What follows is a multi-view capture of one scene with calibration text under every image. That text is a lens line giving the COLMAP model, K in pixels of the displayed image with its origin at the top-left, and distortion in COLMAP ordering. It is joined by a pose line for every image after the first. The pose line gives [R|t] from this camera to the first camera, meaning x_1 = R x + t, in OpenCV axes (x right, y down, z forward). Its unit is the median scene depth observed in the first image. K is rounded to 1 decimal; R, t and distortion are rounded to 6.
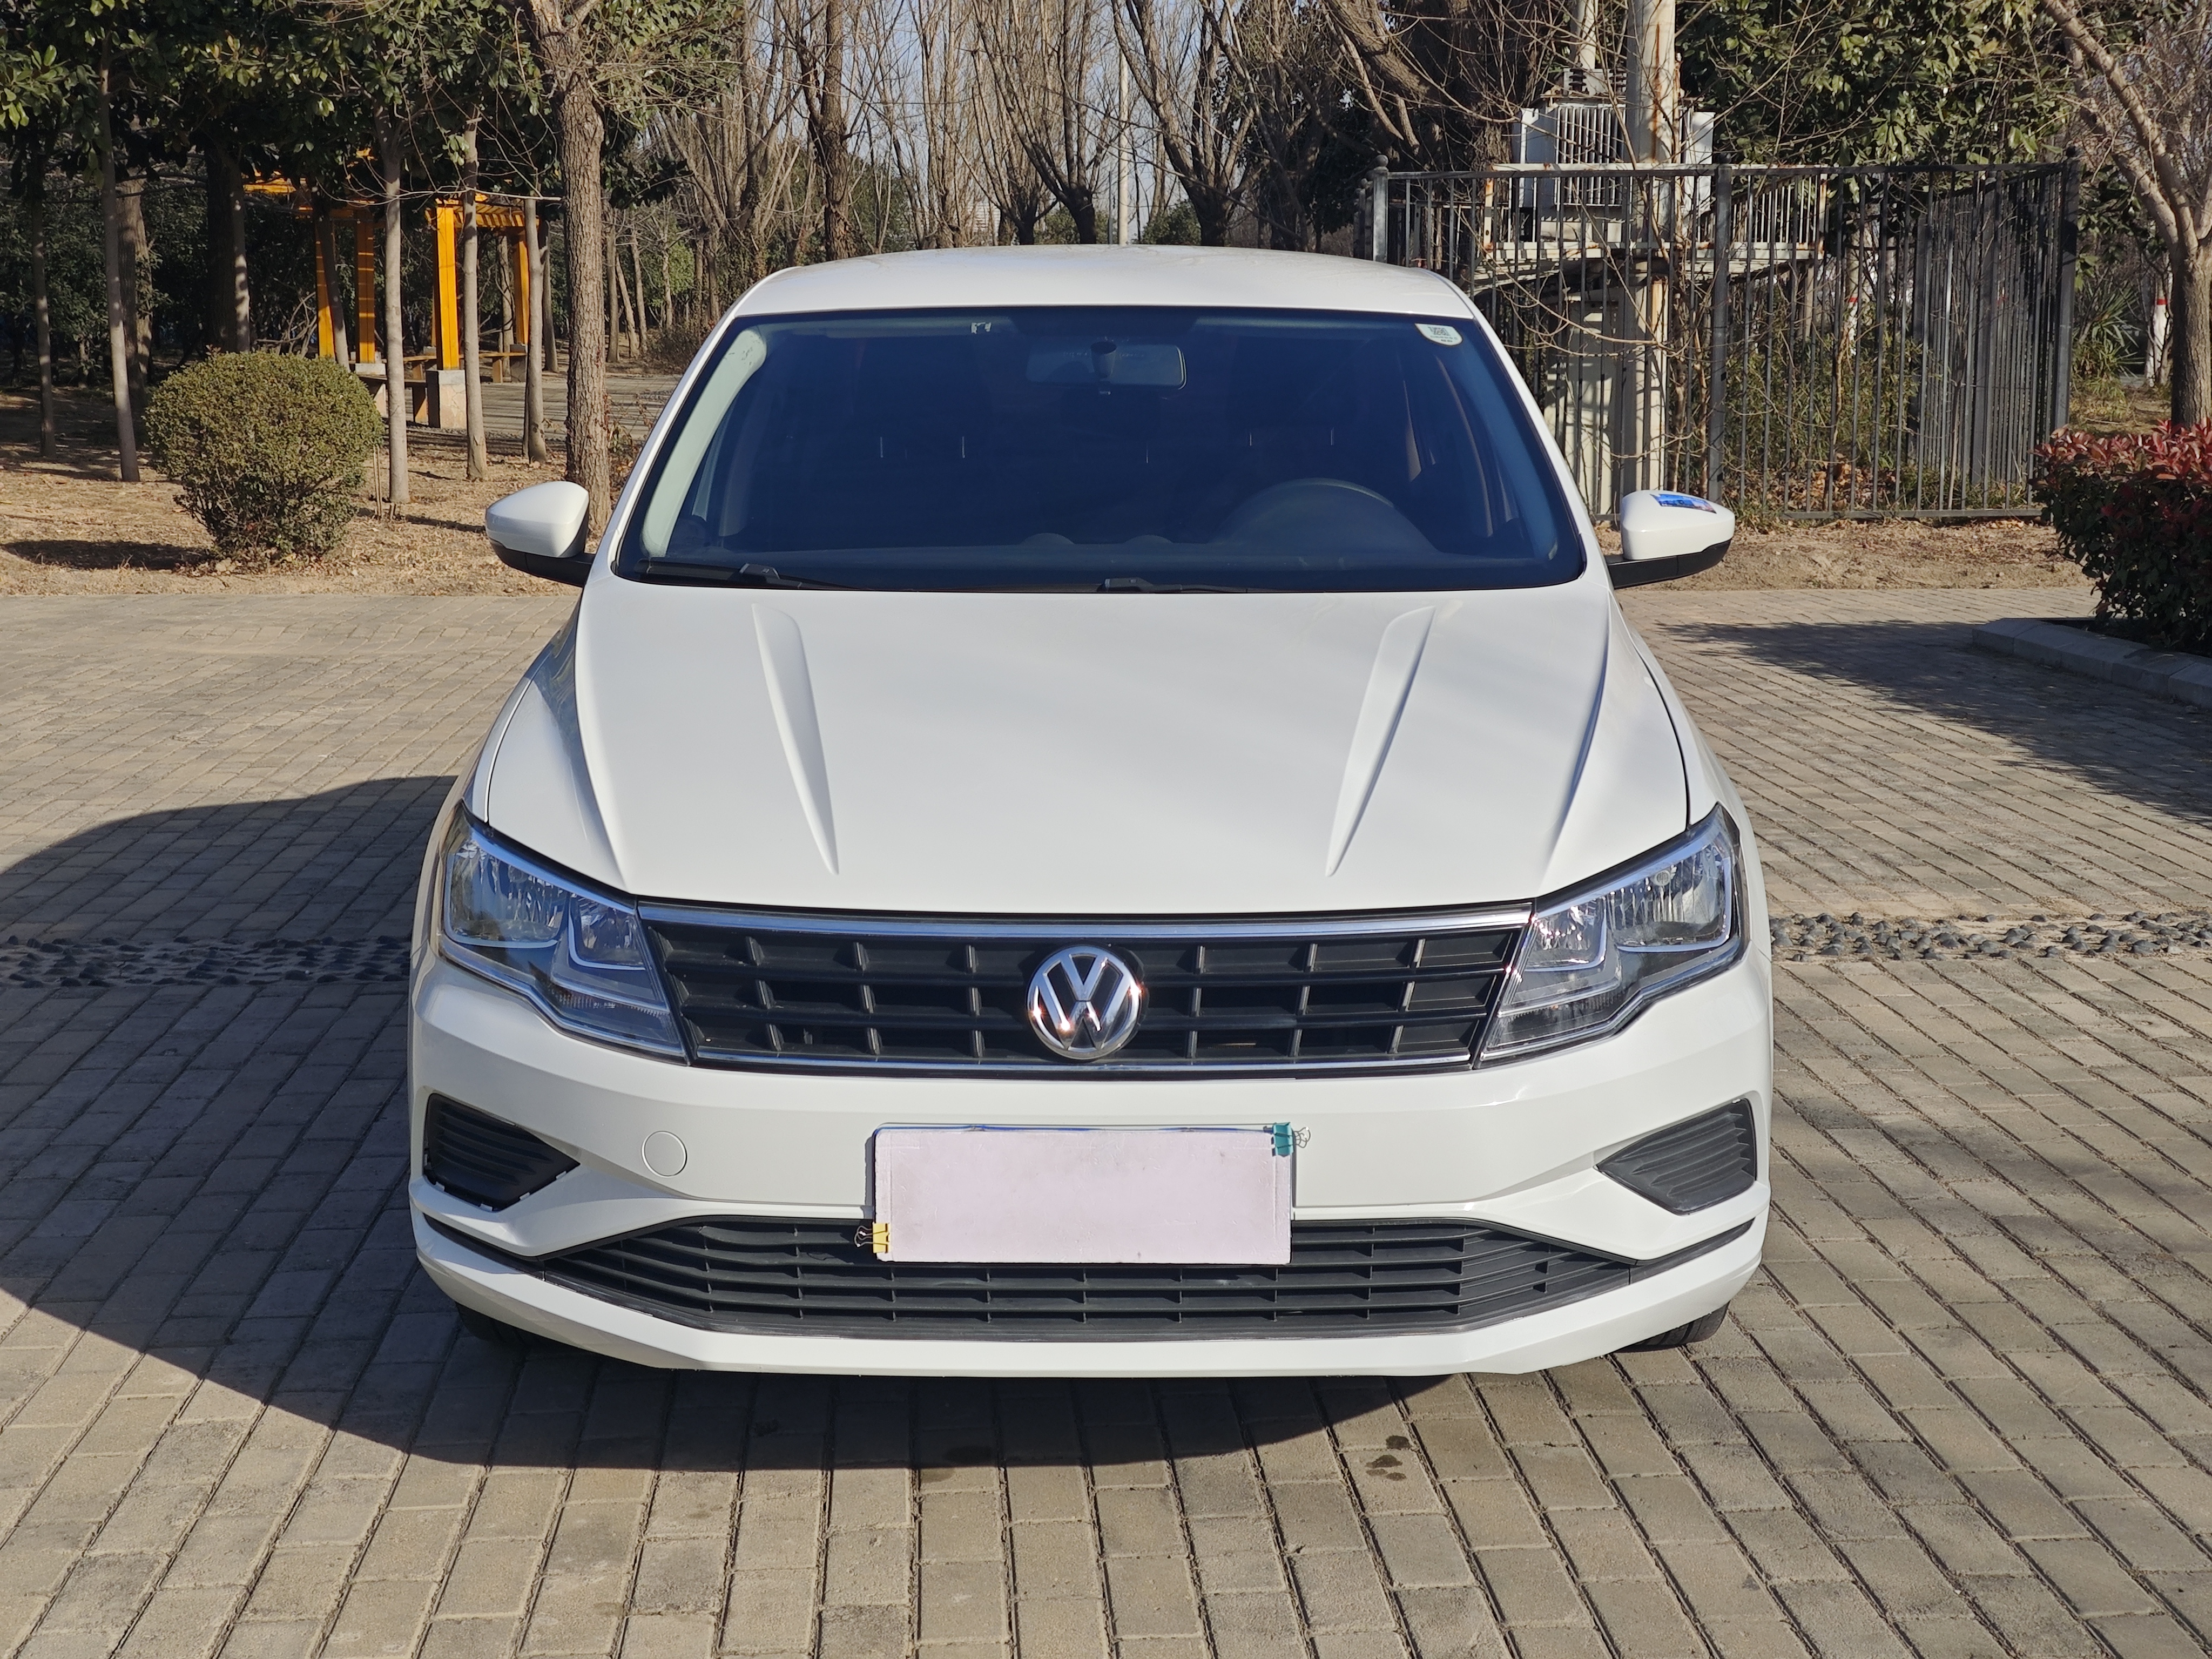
lens RADIAL K [[3050.0, 0, 1115.5], [0, 3050.0, 811.9], [0, 0, 1]] dist [0.042487, 0.000000]
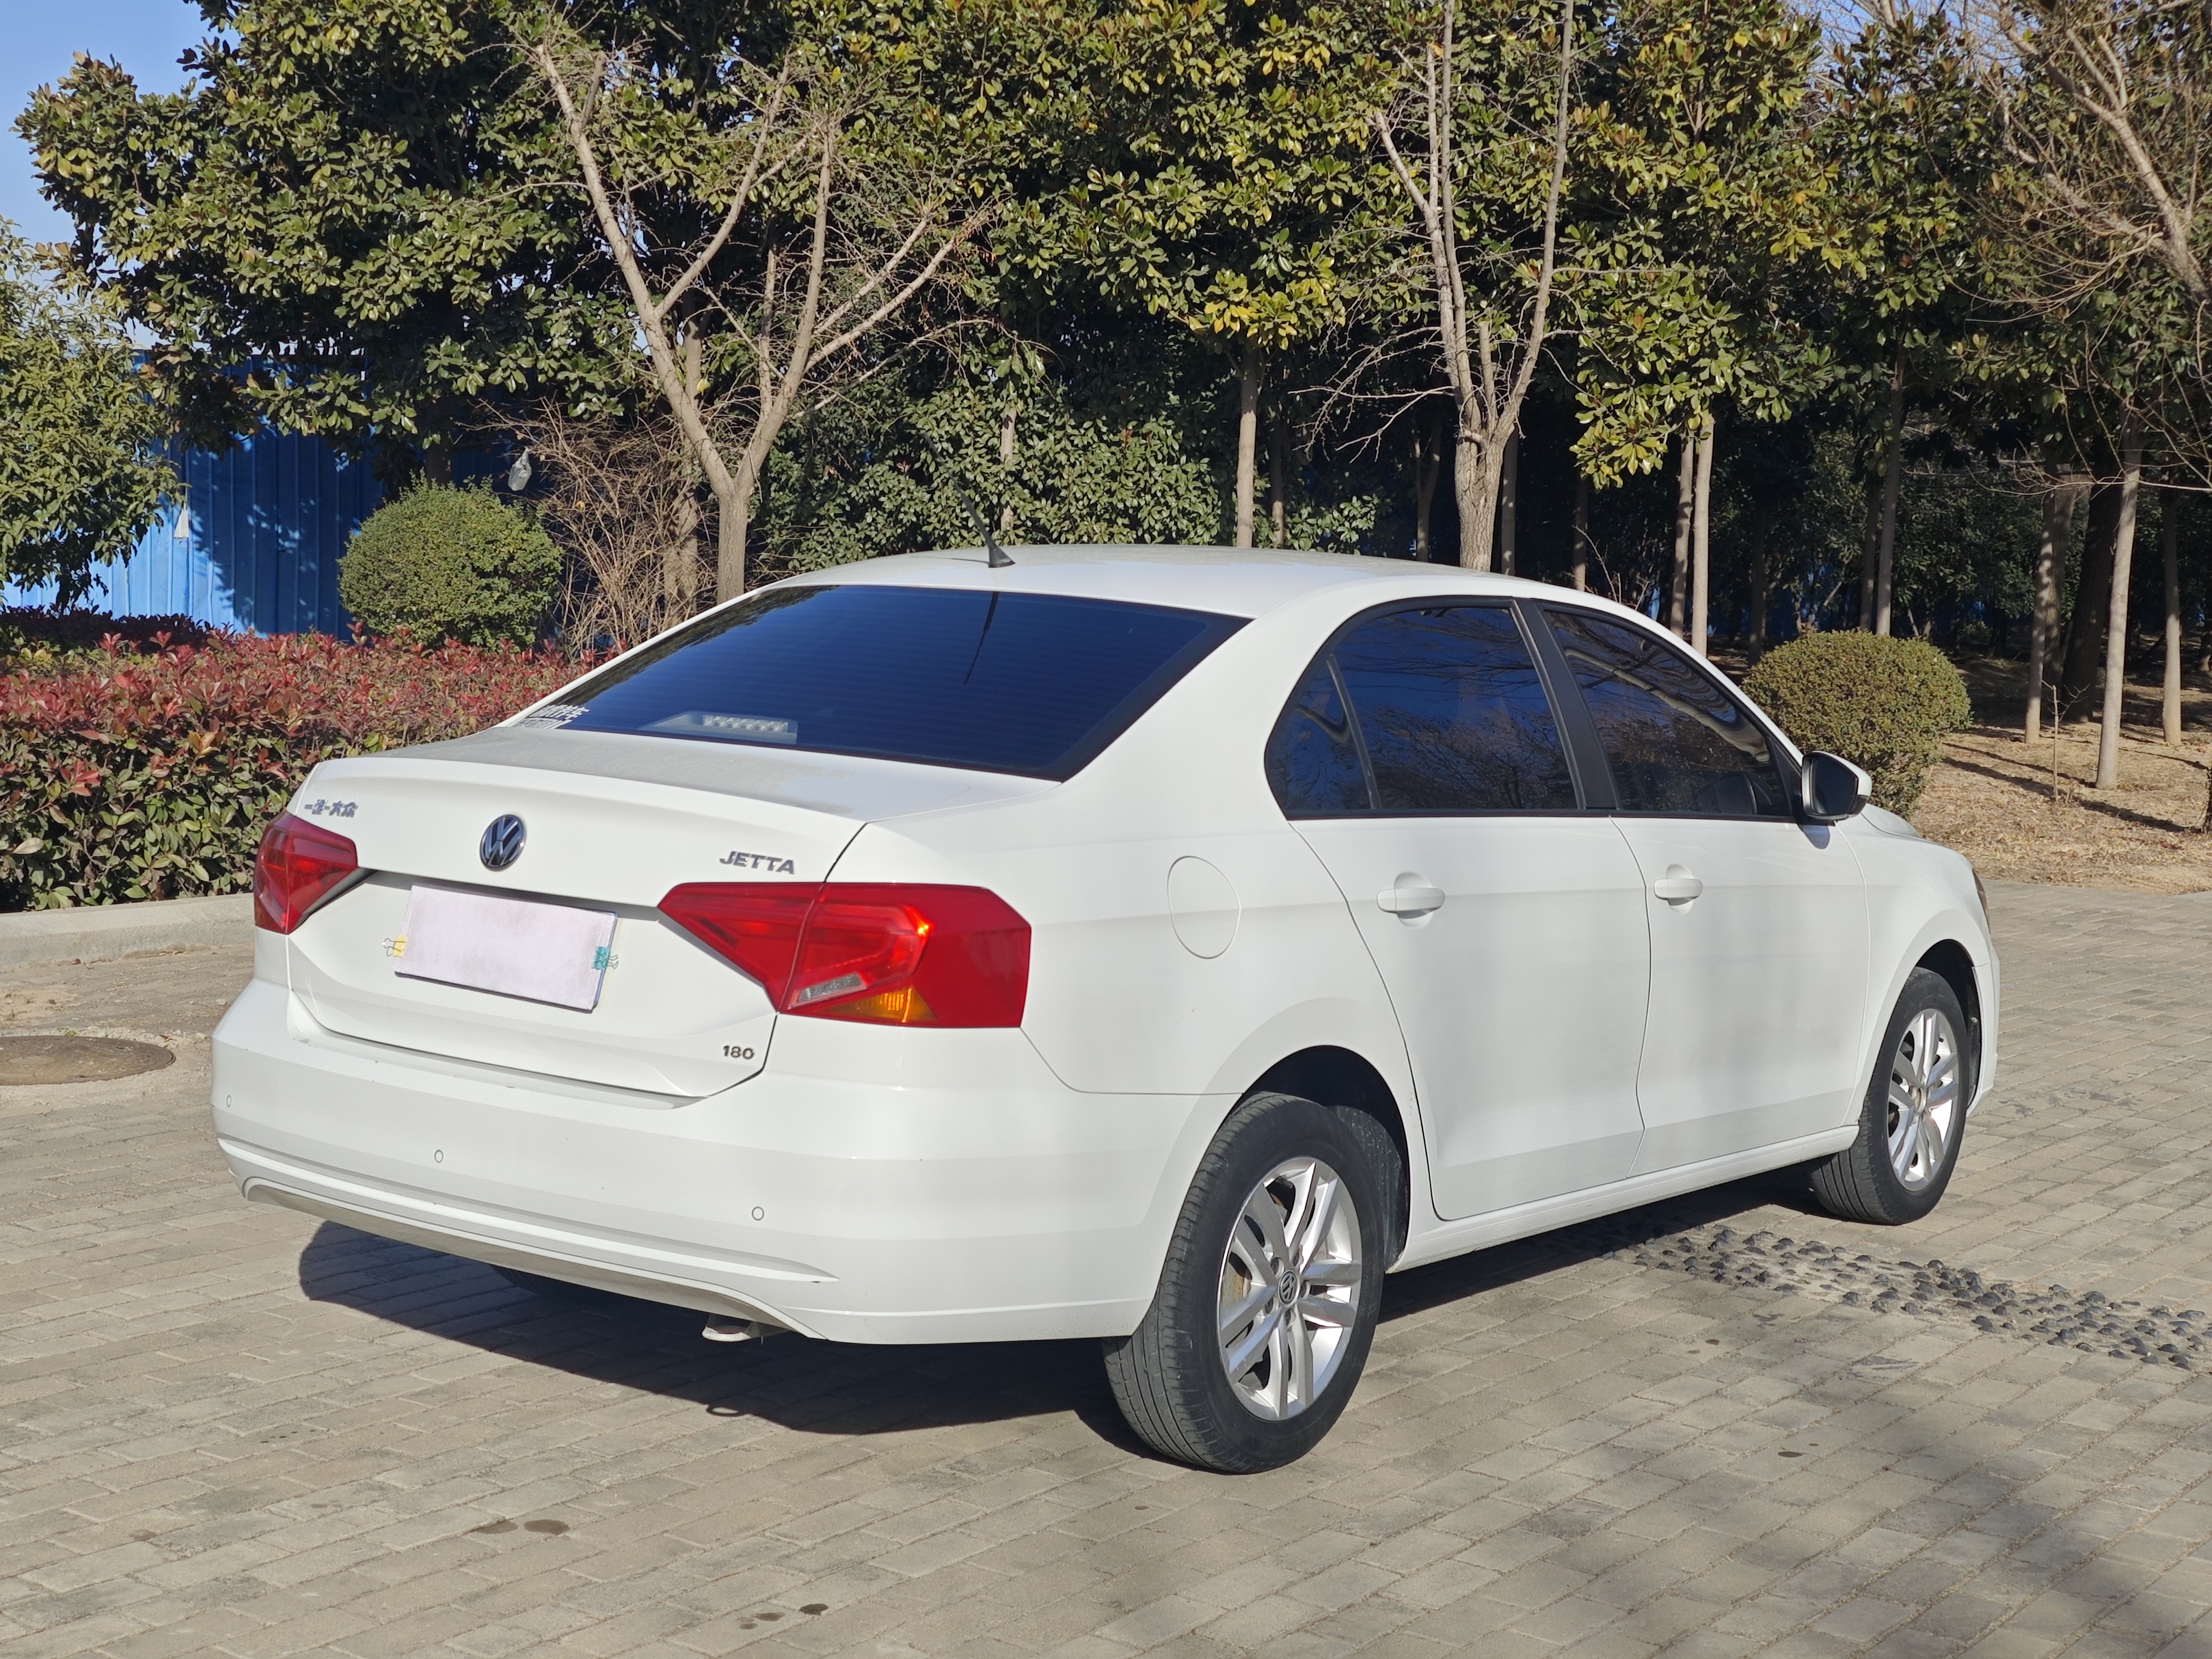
lens RADIAL K [[3050.0, 0, 1102.9], [0, 3050.0, 794.2], [0, 0, 1]] dist [0.042487, 0.000000]
pose [[0.762032, 0.078511, -0.642762, 0.186658], [-0.138918, 0.989333, -0.043852, -0.011733], [0.632462, 0.122708, 0.764810, 0.036651]]
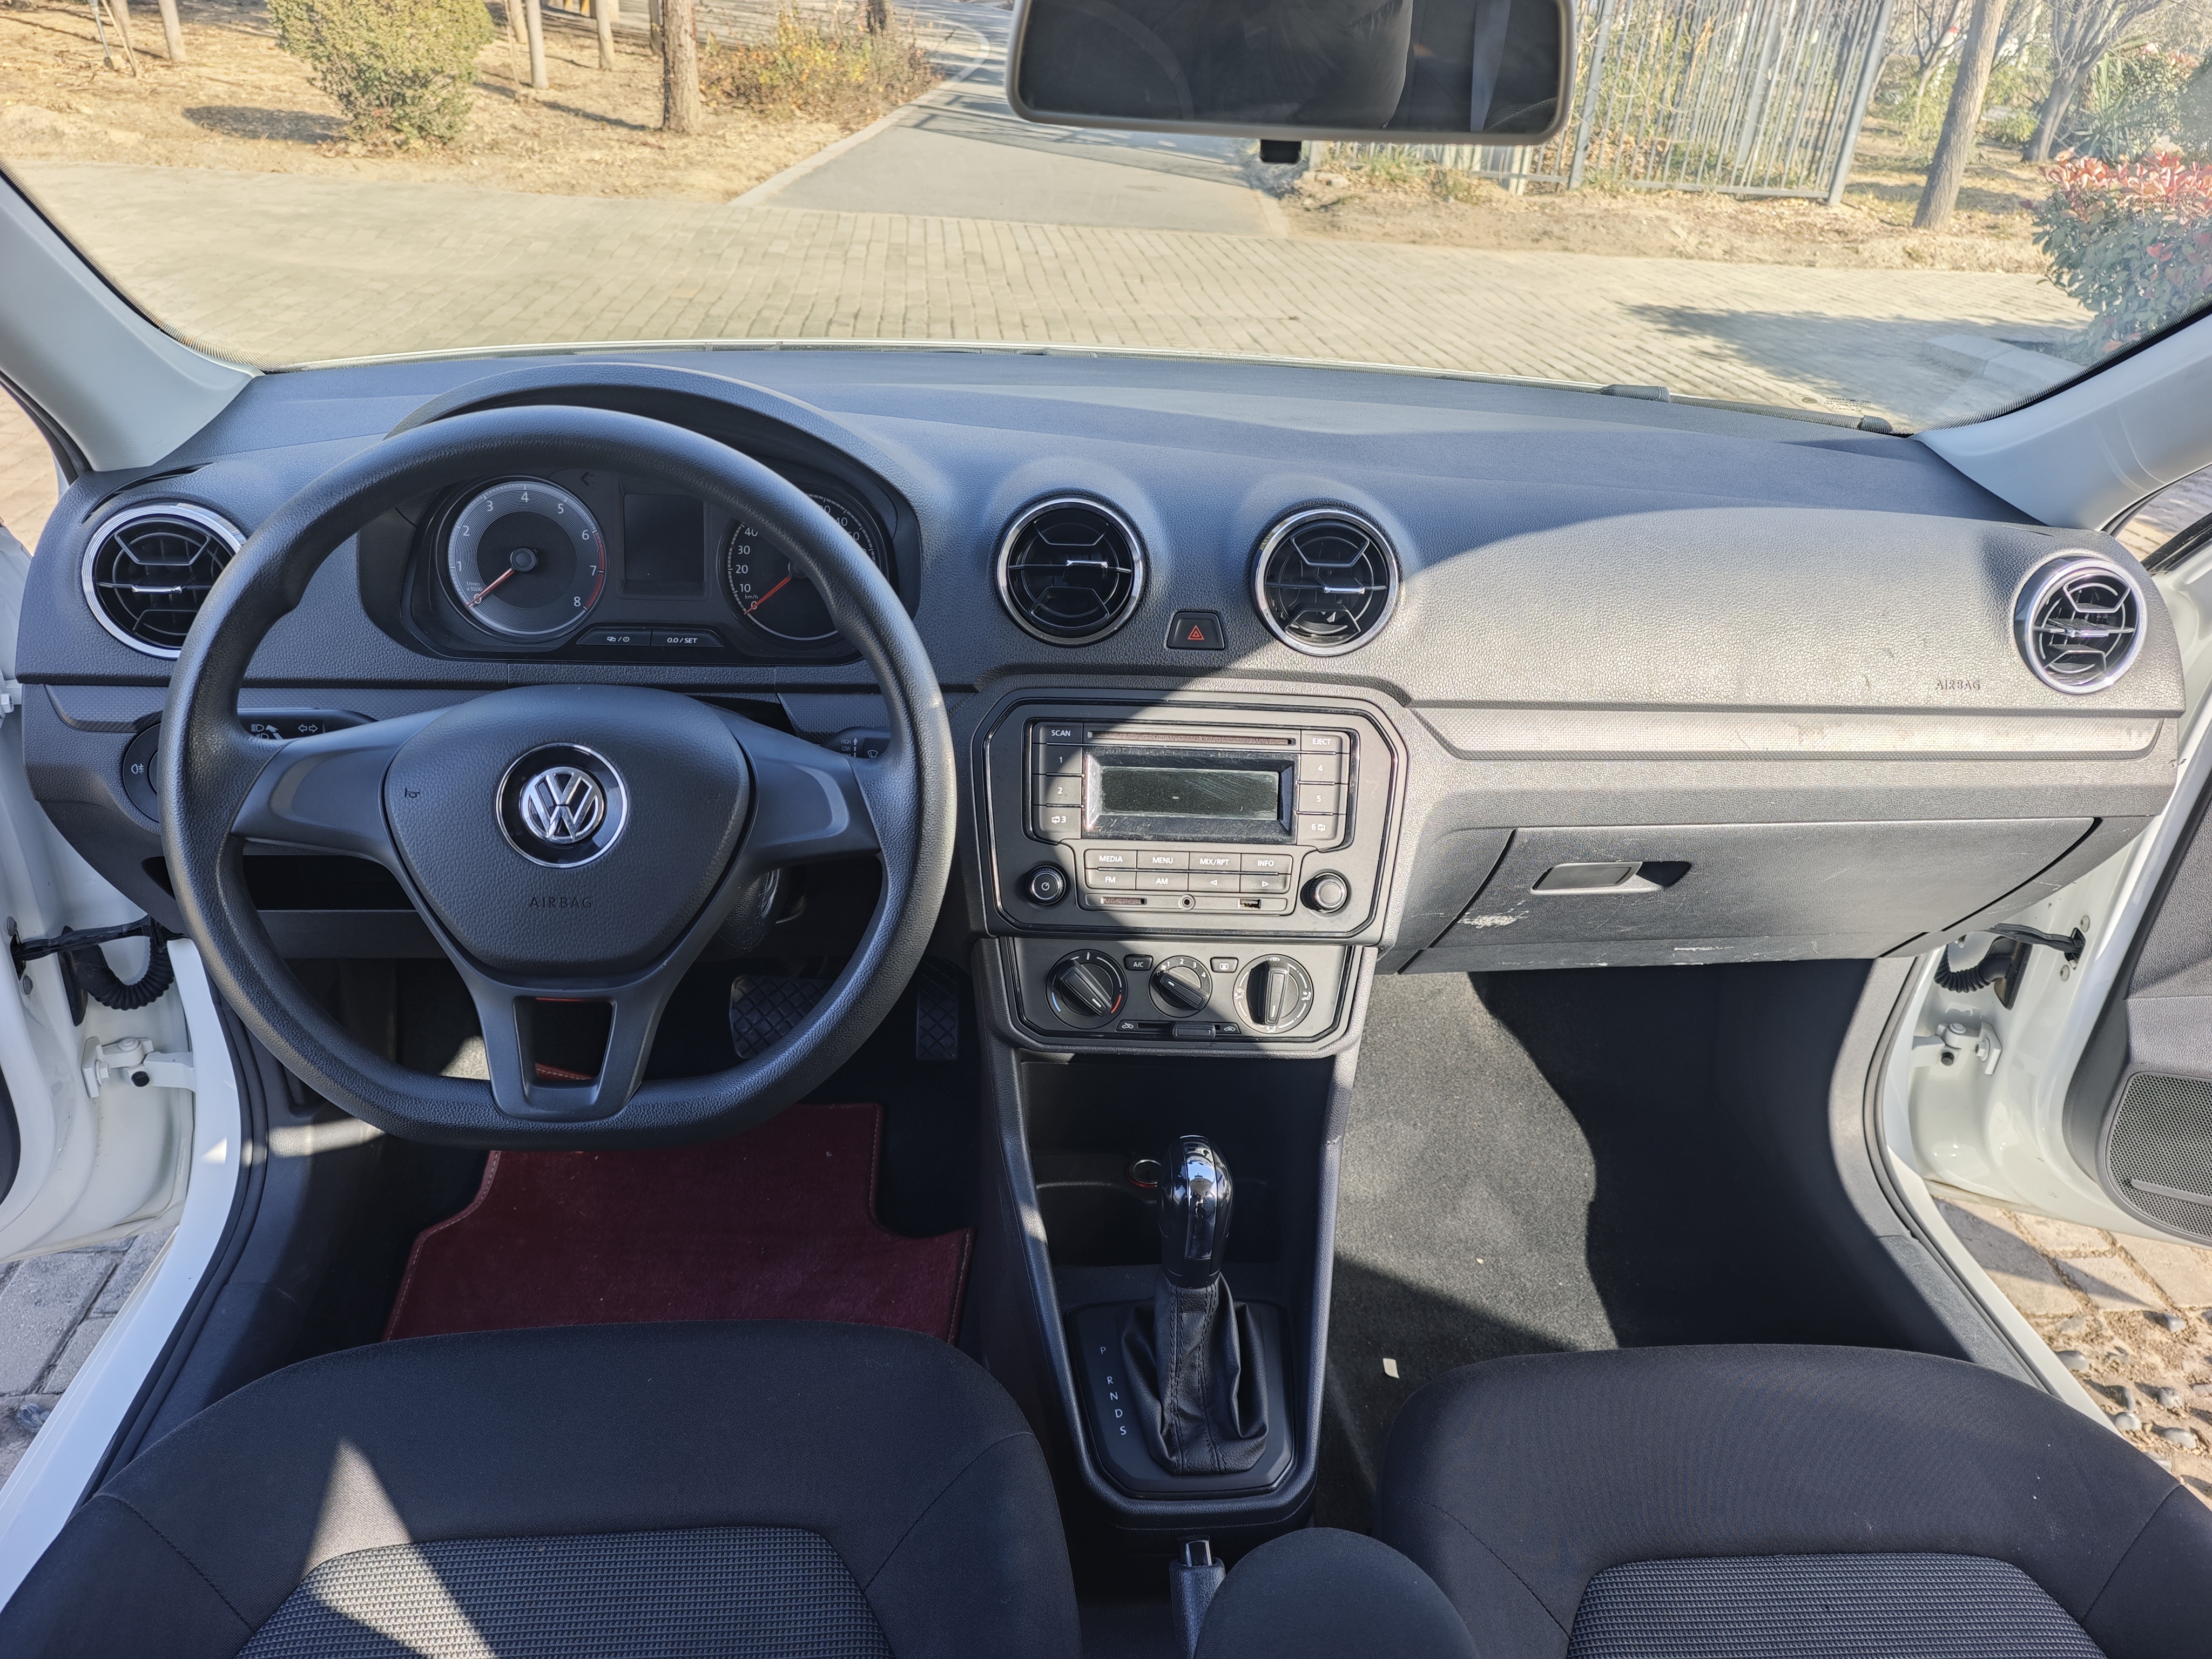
lens RADIAL K [[1536.8, 0, 1117.8], [0, 1536.8, 808.4], [0, 0, 1]] dist [-0.005644, 0.024879]
pose [[0.996322, 0.035321, 0.078064, -0.036355], [-0.059204, 0.942396, 0.329218, -0.049508], [-0.061939, -0.332629, 0.941022, 0.318325]]
